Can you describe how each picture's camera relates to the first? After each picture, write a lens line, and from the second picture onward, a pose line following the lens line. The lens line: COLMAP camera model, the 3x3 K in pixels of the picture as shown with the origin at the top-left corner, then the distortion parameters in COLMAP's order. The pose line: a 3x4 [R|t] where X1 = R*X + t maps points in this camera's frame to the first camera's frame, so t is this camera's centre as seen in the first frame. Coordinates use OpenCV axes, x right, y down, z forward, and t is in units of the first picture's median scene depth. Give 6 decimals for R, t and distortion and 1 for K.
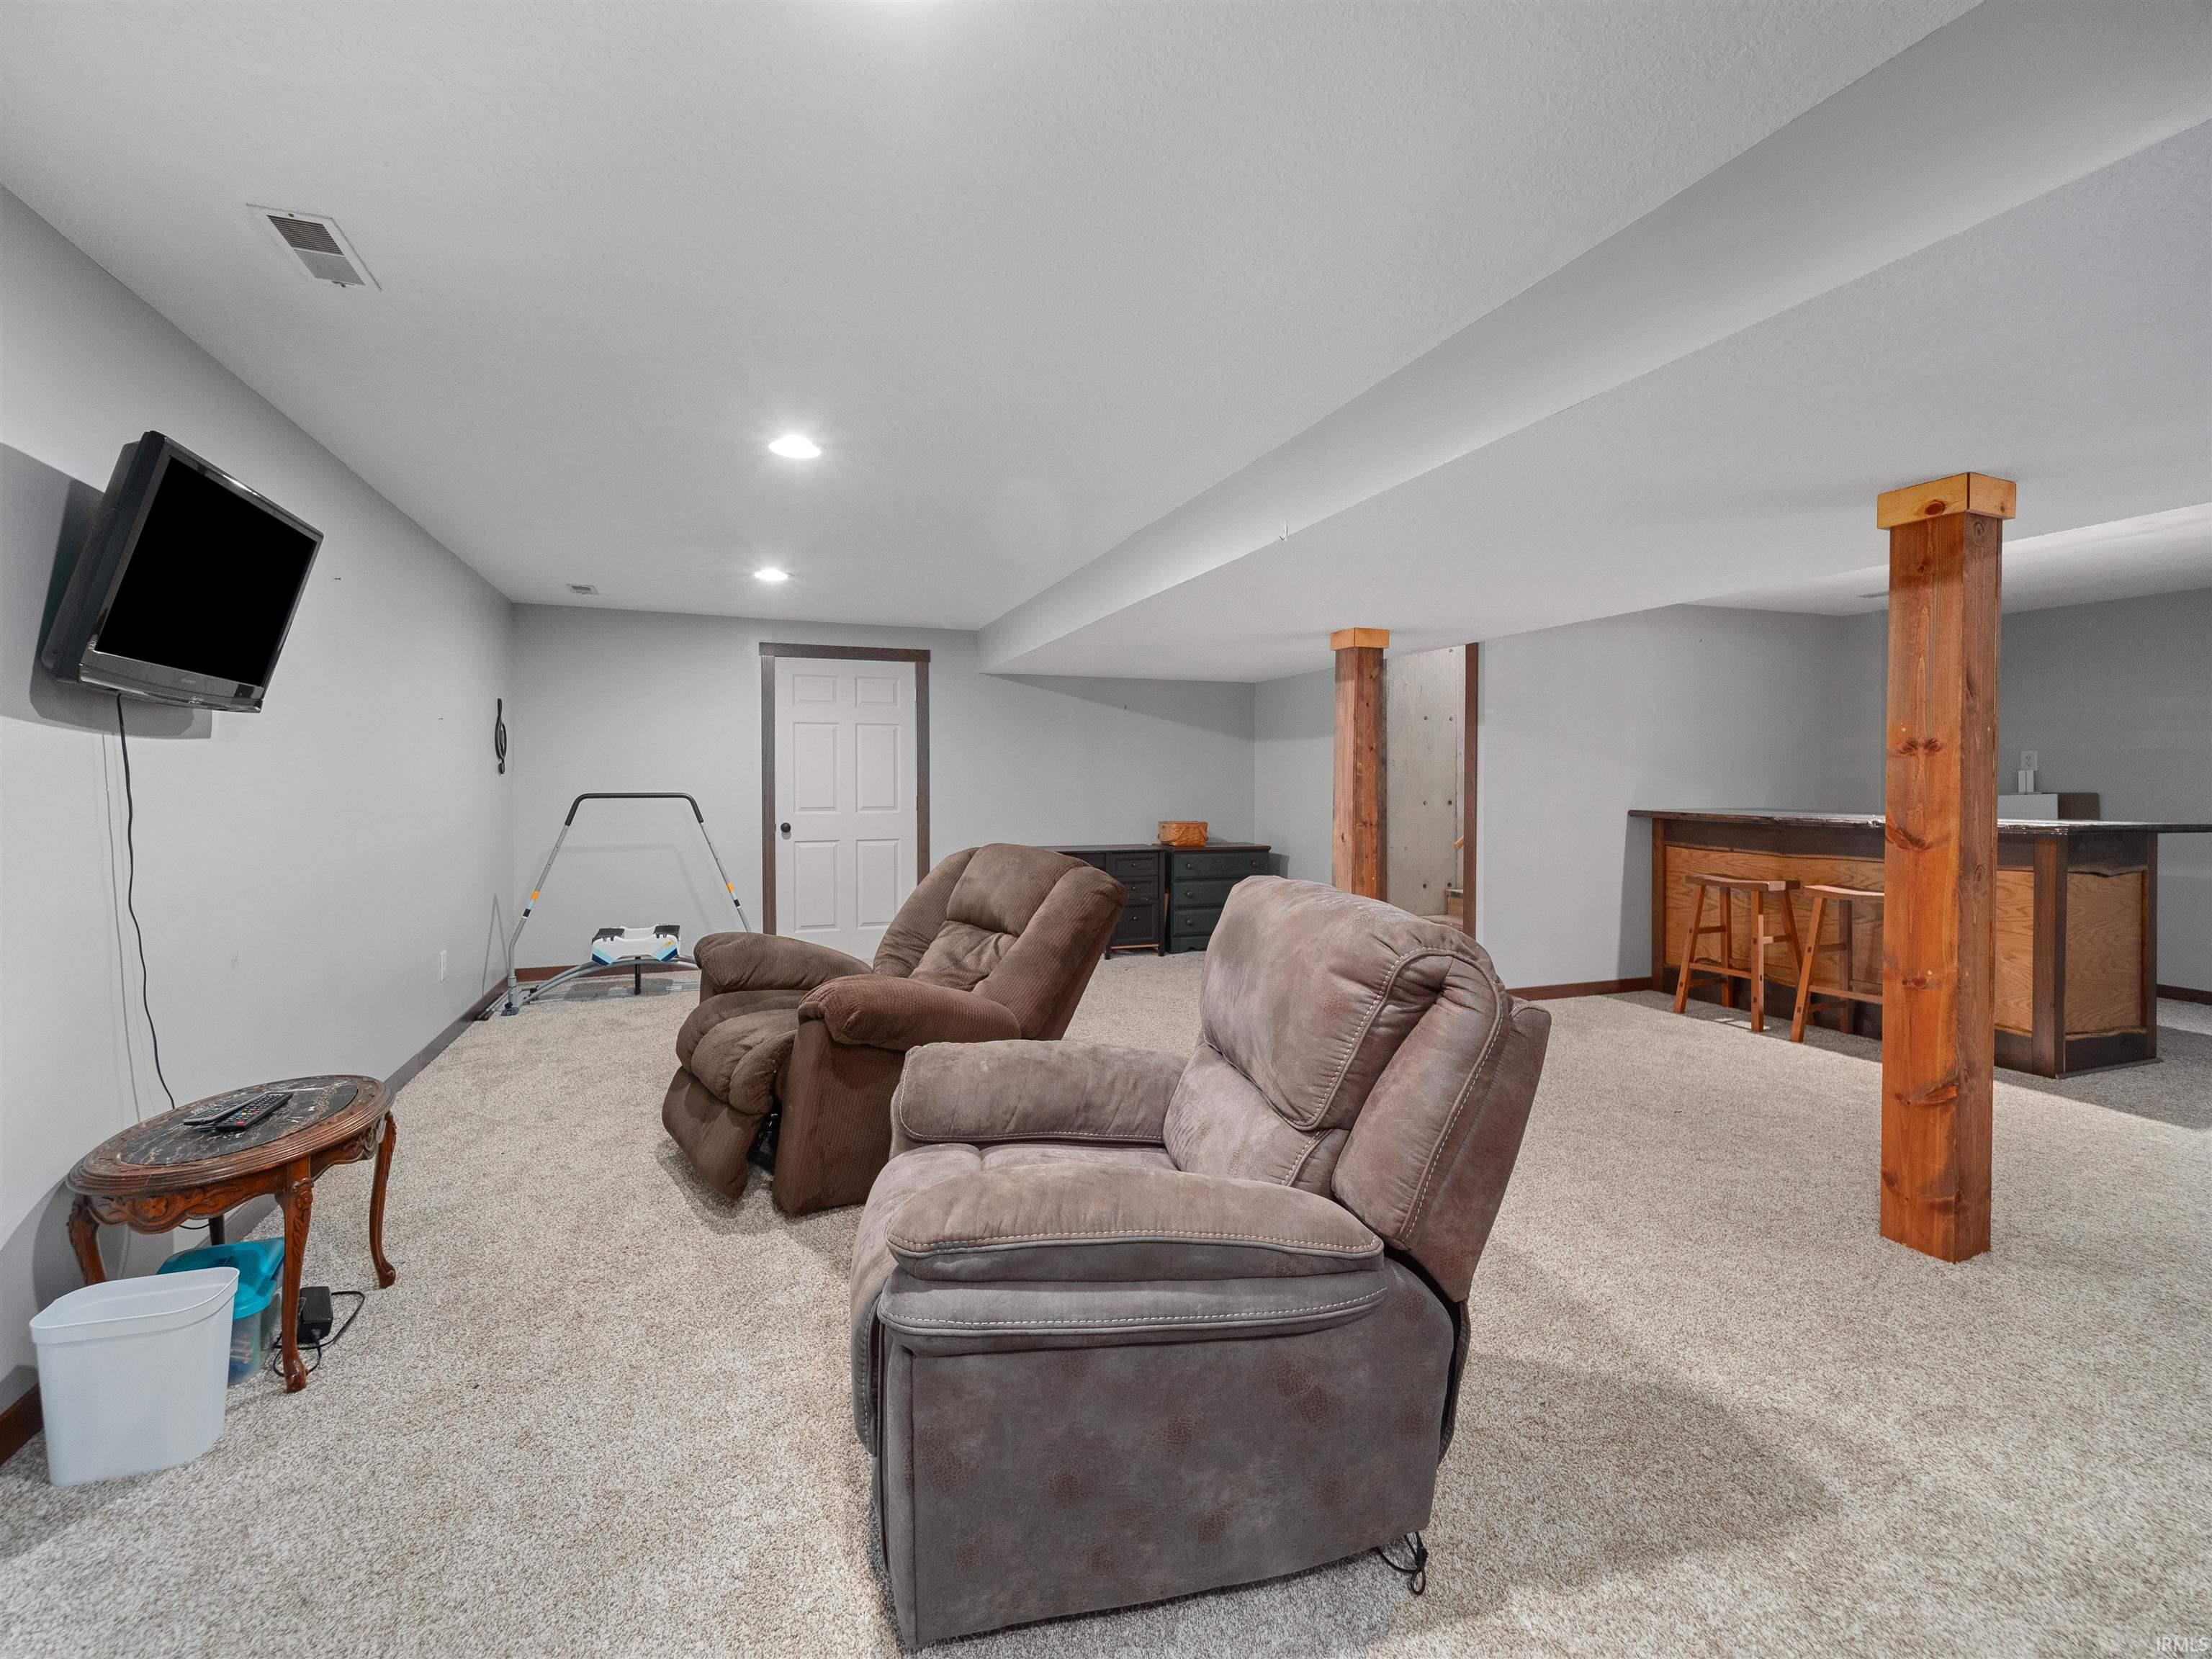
lens RADIAL K [[976.4, 0, 1101.0], [0, 976.4, 791.6], [0, 0, 1]] dist [0.015118, -0.007919]
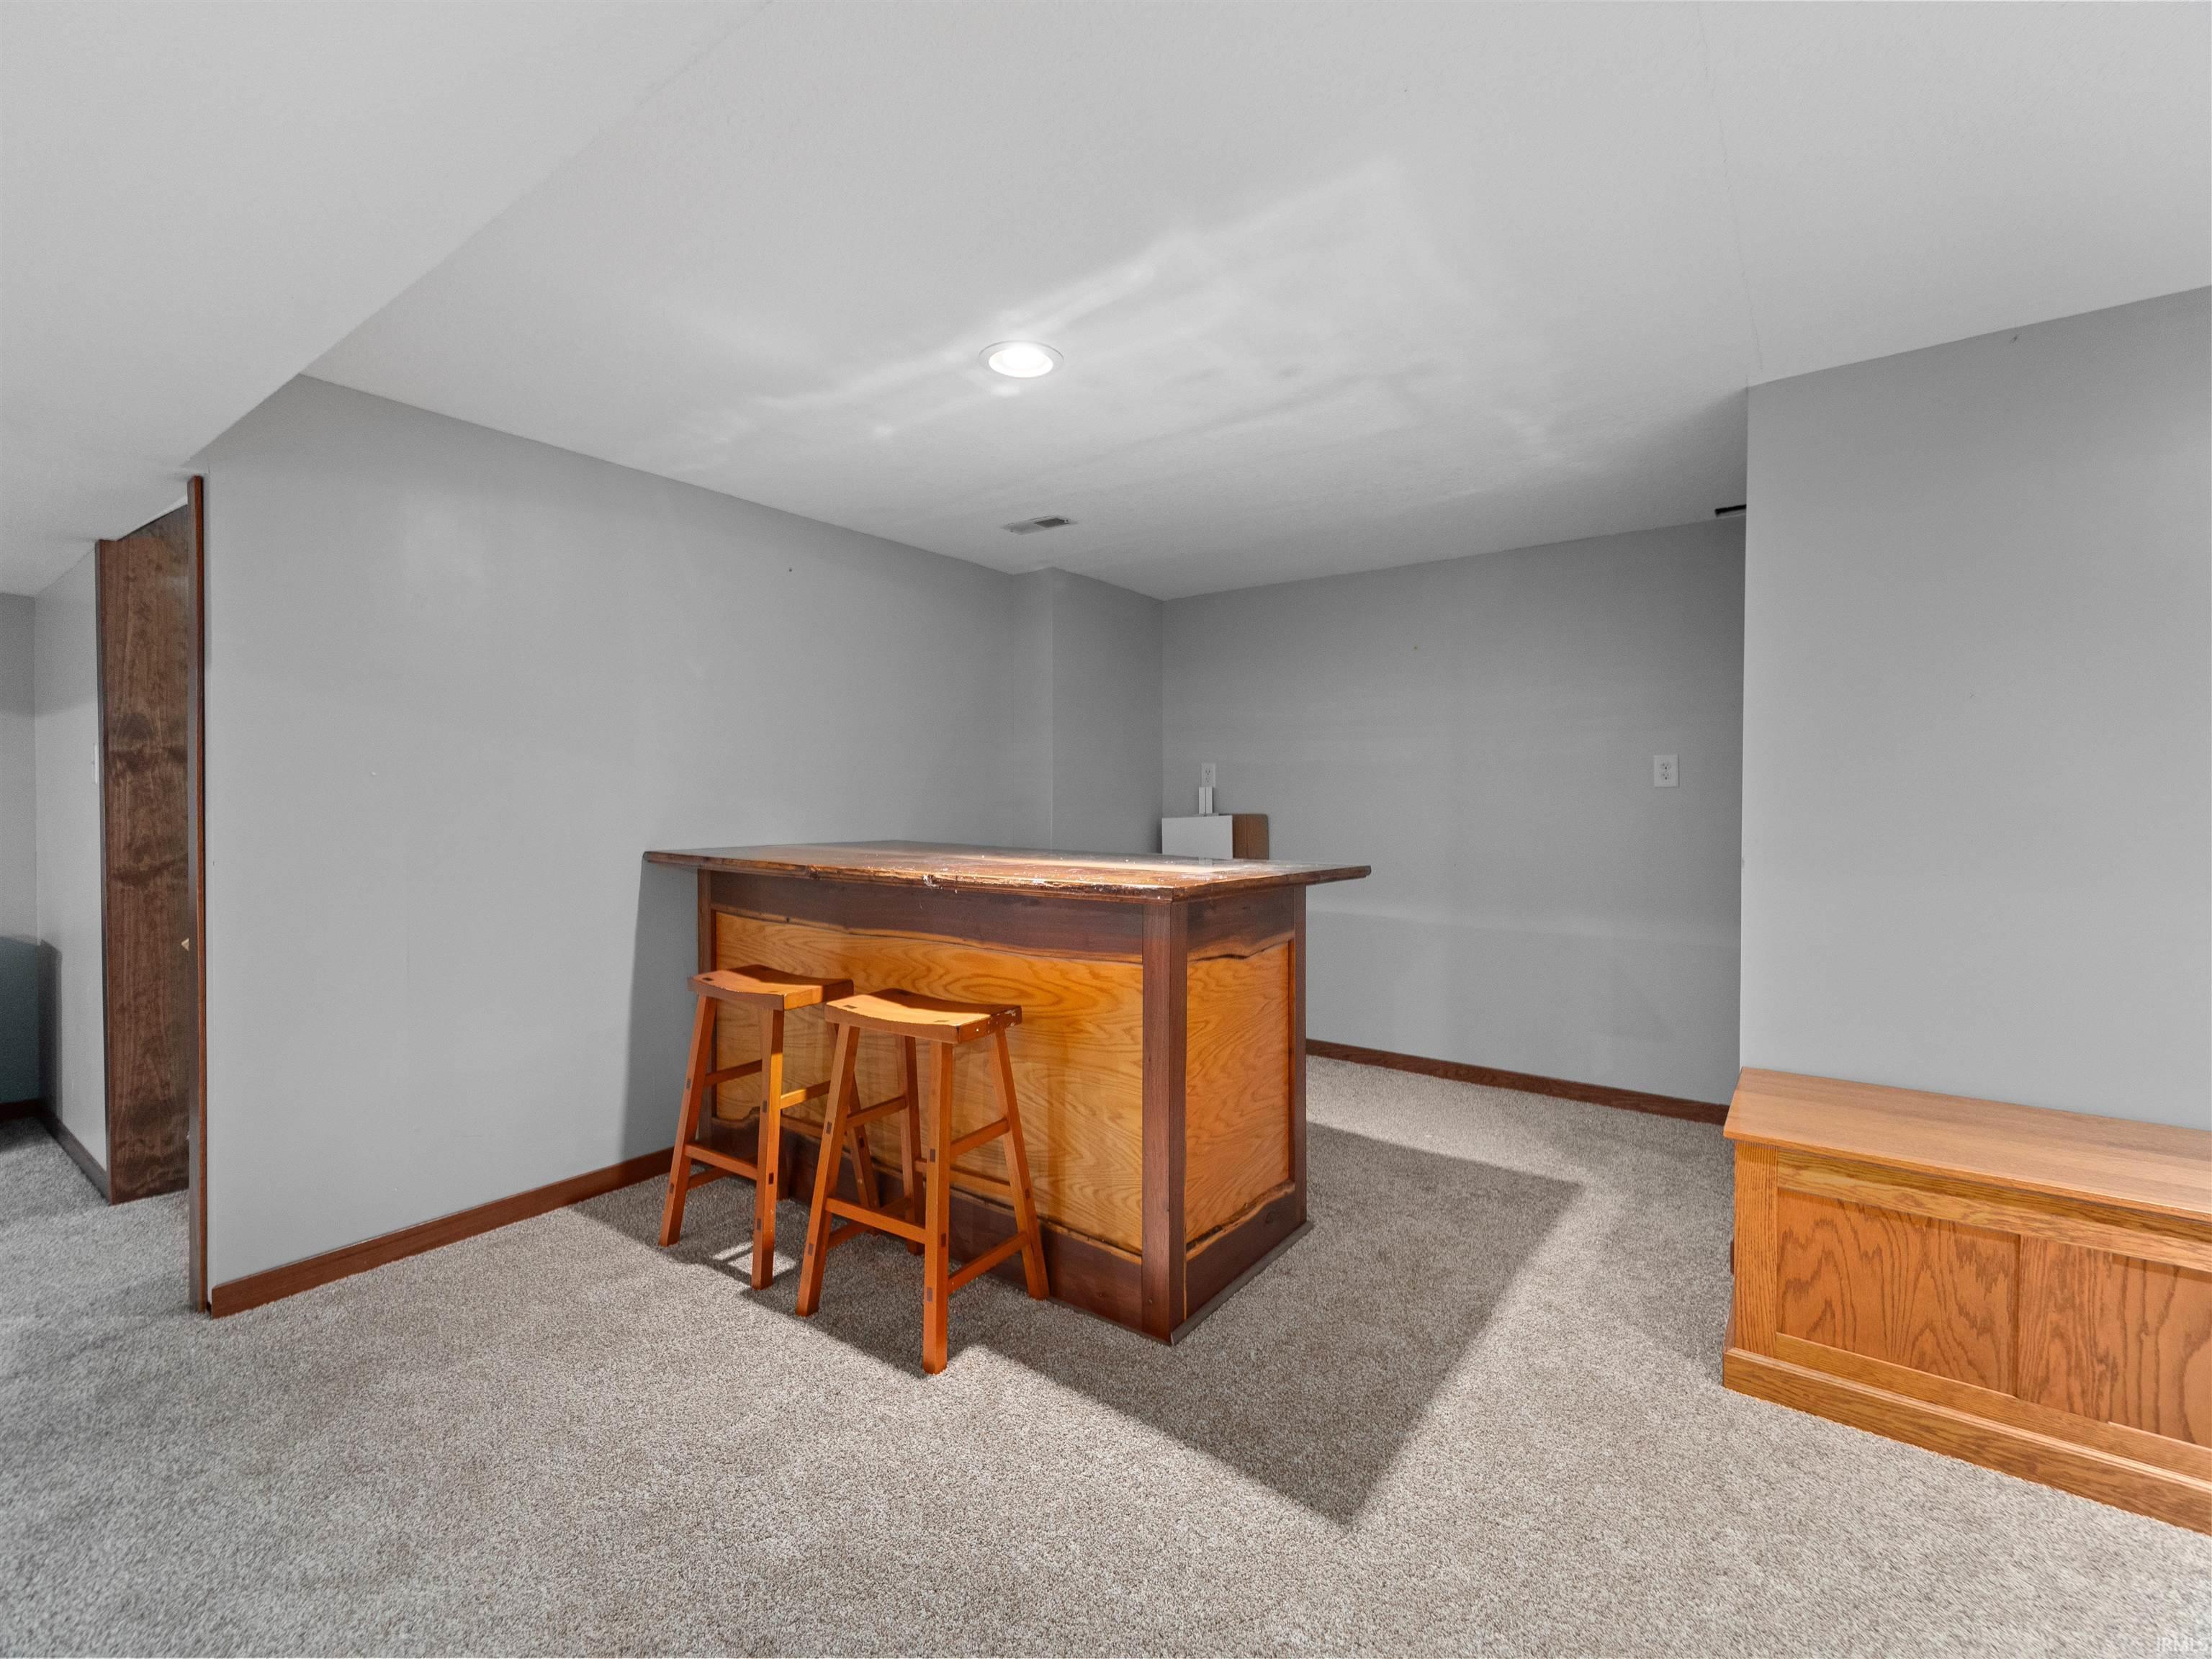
lens RADIAL K [[964.5, 0, 1094.0], [0, 964.5, 810.2], [0, 0, 1]] dist [0.001928, -0.006507]
pose [[0.838777, -0.004813, 0.544454, 0.536949], [0.004165, 0.999988, 0.002423, -0.005637], [-0.544460, 0.000235, 0.838787, 0.476265]]
